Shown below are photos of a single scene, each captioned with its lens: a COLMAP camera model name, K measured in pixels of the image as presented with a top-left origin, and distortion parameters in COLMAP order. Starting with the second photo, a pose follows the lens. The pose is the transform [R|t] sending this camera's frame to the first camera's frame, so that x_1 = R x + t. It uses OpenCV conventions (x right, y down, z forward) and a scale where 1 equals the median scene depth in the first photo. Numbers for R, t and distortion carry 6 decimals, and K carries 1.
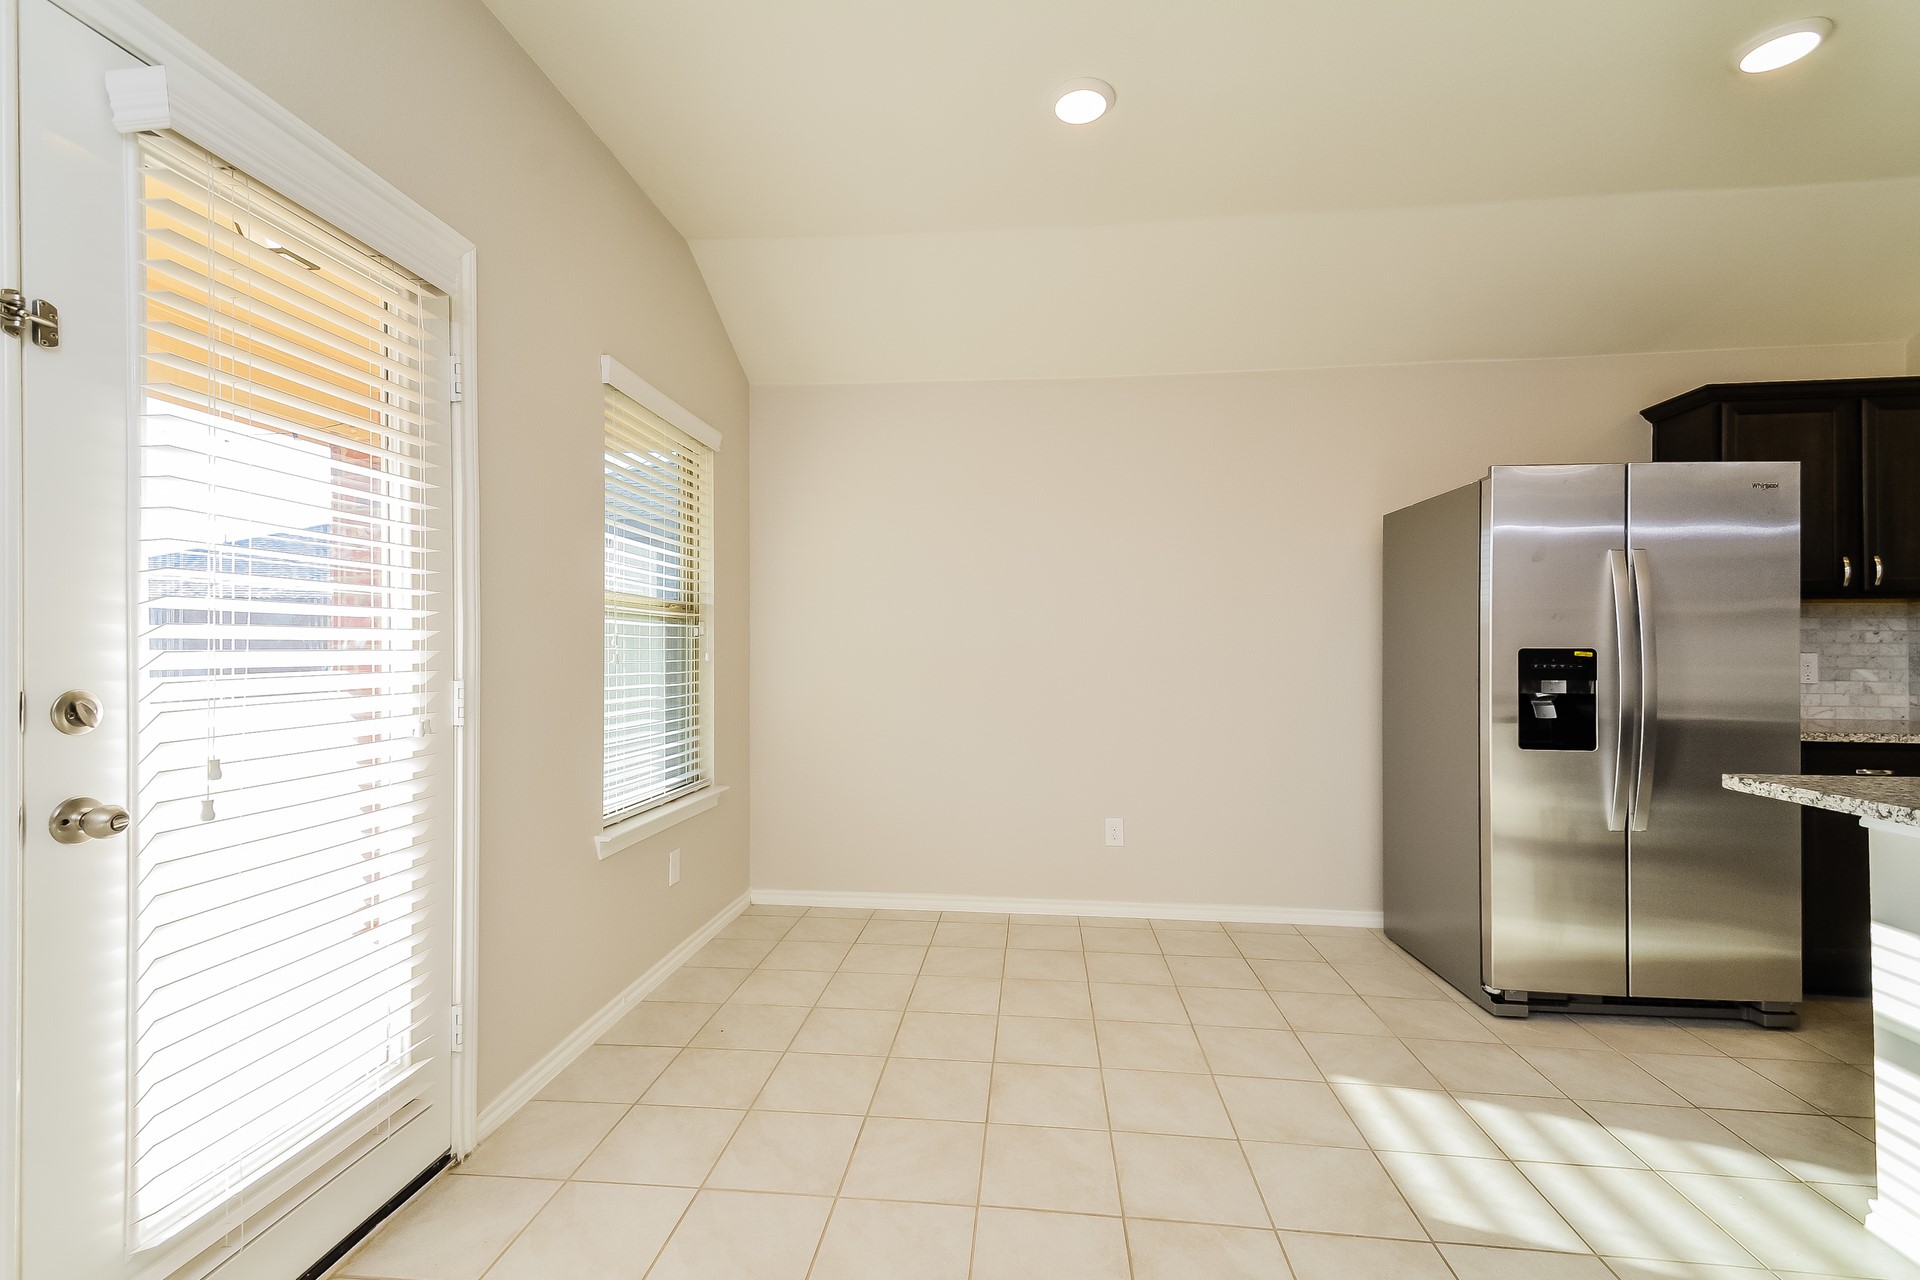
lens RADIAL K [[823.4, 0, 956.4], [0, 823.4, 647.8], [0, 0, 1]] dist [0.007500, -0.001816]
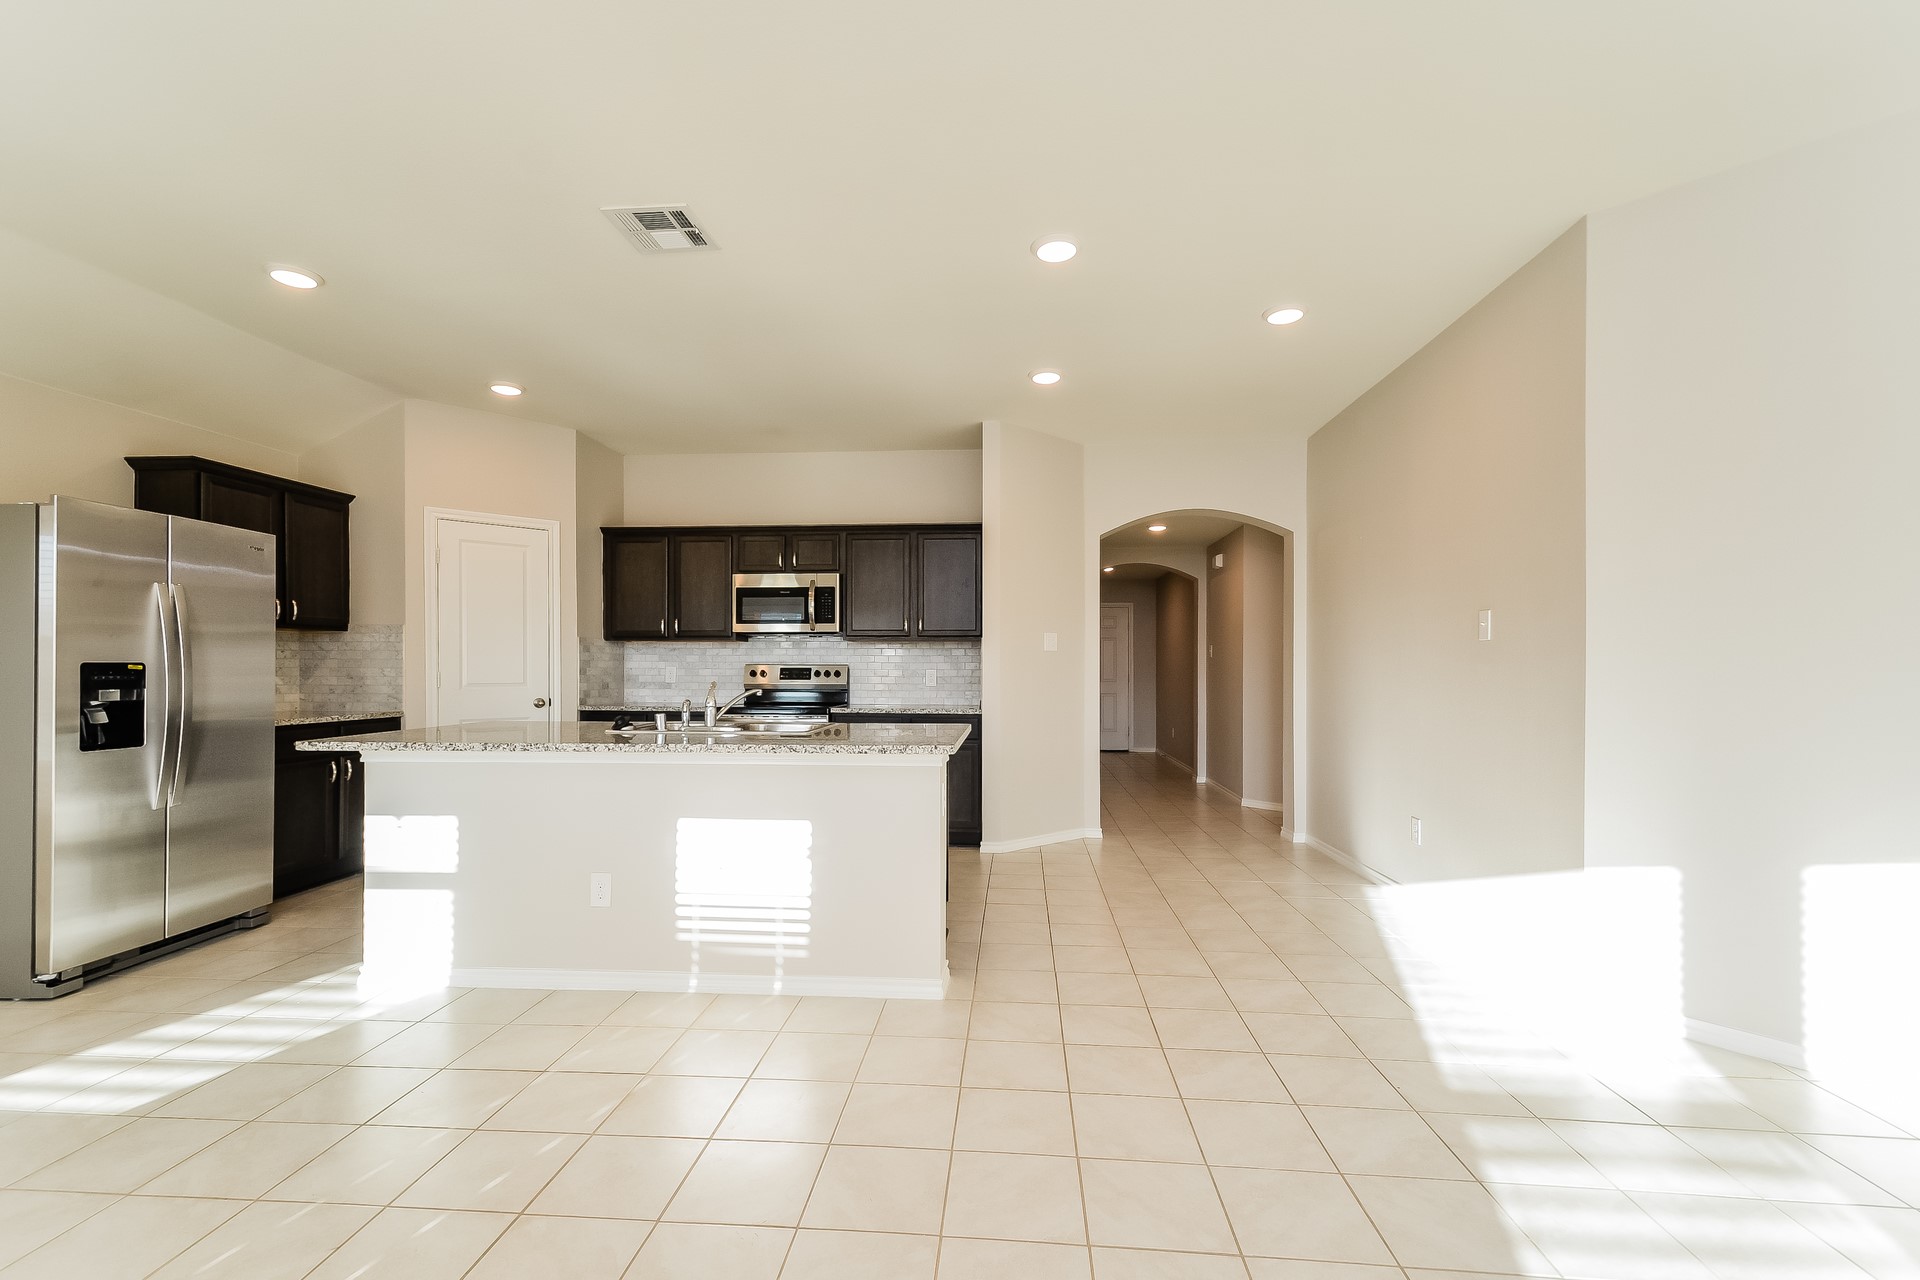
lens RADIAL K [[823.4, 0, 955.1], [0, 823.4, 649.2], [0, 0, 1]] dist [0.007500, -0.001816]
pose [[-0.044320, 0.016274, 0.998885, -0.501803], [-0.004177, 0.999856, -0.016475, -0.004095], [-0.999009, -0.004903, -0.044246, -0.142862]]
